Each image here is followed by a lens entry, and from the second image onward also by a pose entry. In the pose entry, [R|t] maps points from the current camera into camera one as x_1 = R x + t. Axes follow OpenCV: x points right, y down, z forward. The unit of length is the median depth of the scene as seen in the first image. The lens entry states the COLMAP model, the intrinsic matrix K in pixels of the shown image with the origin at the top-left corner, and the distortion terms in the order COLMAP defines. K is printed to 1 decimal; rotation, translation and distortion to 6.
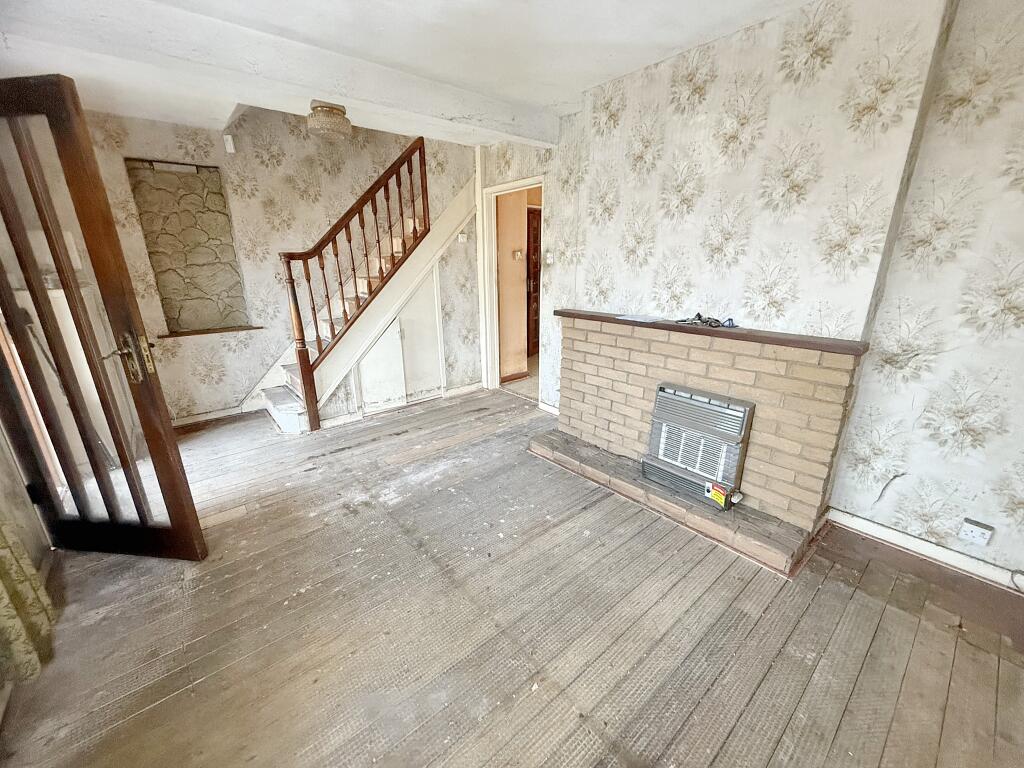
lens RADIAL K [[408.2, 0, 509.7], [0, 408.2, 386.1], [0, 0, 1]] dist [-0.001816, -0.000007]
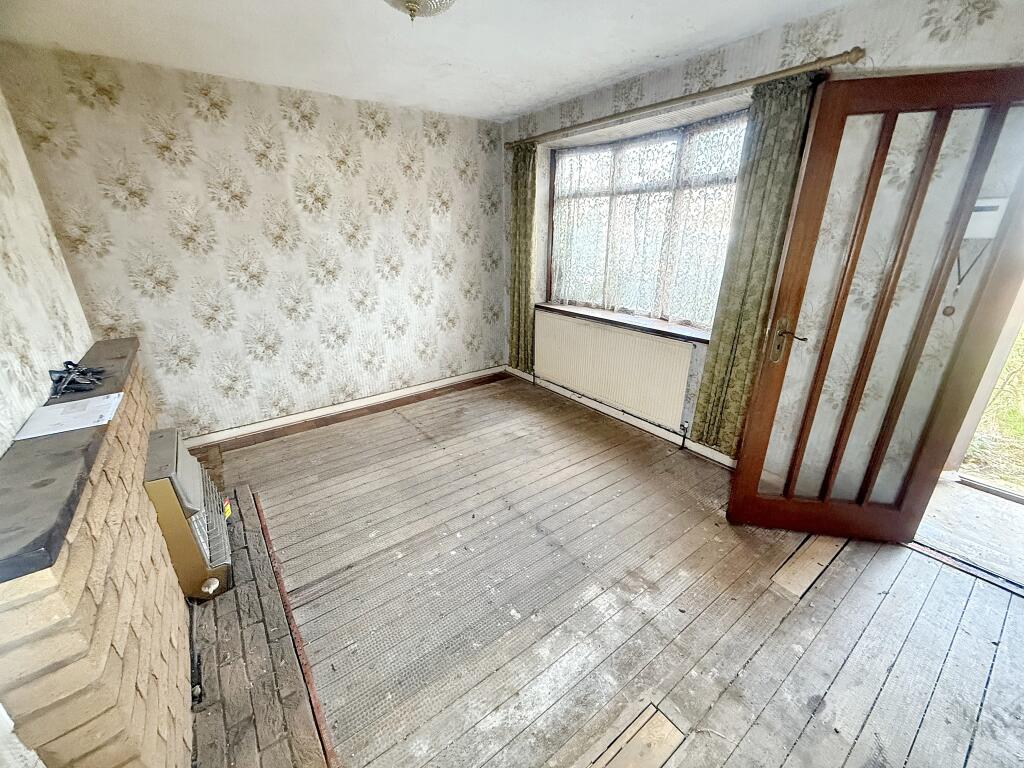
lens RADIAL K [[408.2, 0, 510.4], [0, 408.2, 383.7], [0, 0, 1]] dist [-0.001816, -0.000007]
pose [[-0.997717, -0.008177, 0.067042, -0.190499], [0.034564, 0.790983, 0.610861, -0.478319], [-0.058024, 0.611783, -0.788895, 1.405812]]
